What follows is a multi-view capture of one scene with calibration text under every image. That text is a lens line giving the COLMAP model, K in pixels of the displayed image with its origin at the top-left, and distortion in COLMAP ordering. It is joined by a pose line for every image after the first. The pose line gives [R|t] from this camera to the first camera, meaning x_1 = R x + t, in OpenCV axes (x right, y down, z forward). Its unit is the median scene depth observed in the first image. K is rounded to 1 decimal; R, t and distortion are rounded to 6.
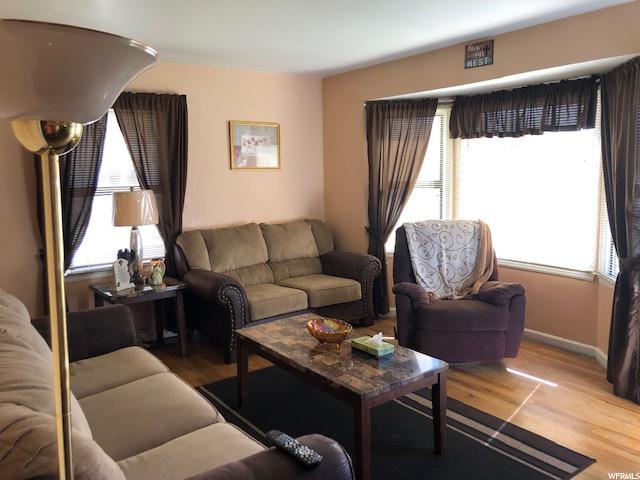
lens RADIAL K [[530.5, 0, 320.0], [0, 530.5, 240.0], [0, 0, 1]] dist [0.078999, -0.083378]
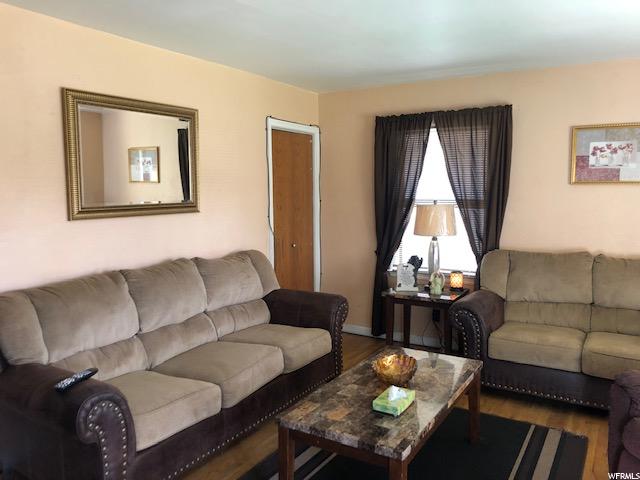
lens RADIAL K [[530.5, 0, 320.0], [0, 530.5, 240.0], [0, 0, 1]] dist [0.078999, -0.083378]
pose [[0.382142, 0.108757, -0.917682, 0.543772], [-0.131300, 0.989366, 0.062576, -0.056198], [0.914728, 0.096578, 0.392358, 0.376927]]
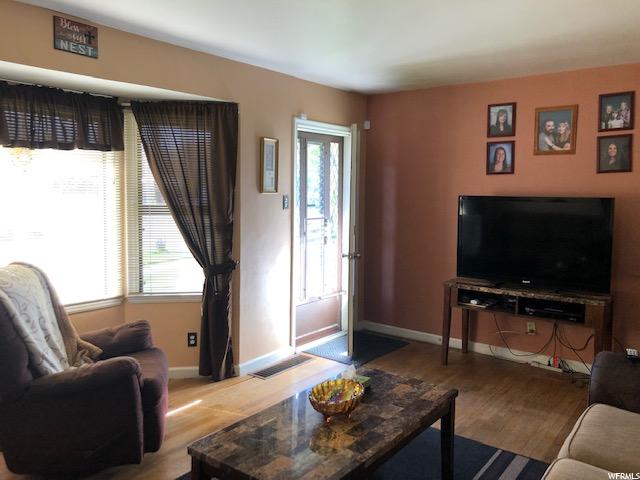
lens RADIAL K [[516.5, 0, 320.0], [0, 516.5, 240.0], [0, 0, 1]] dist [0.014449, -0.007213]
pose [[-0.276698, -0.073823, 0.958117, -0.481580], [0.128893, 0.985184, 0.113132, -0.099005], [-0.952274, 0.154798, -0.263083, 0.854264]]
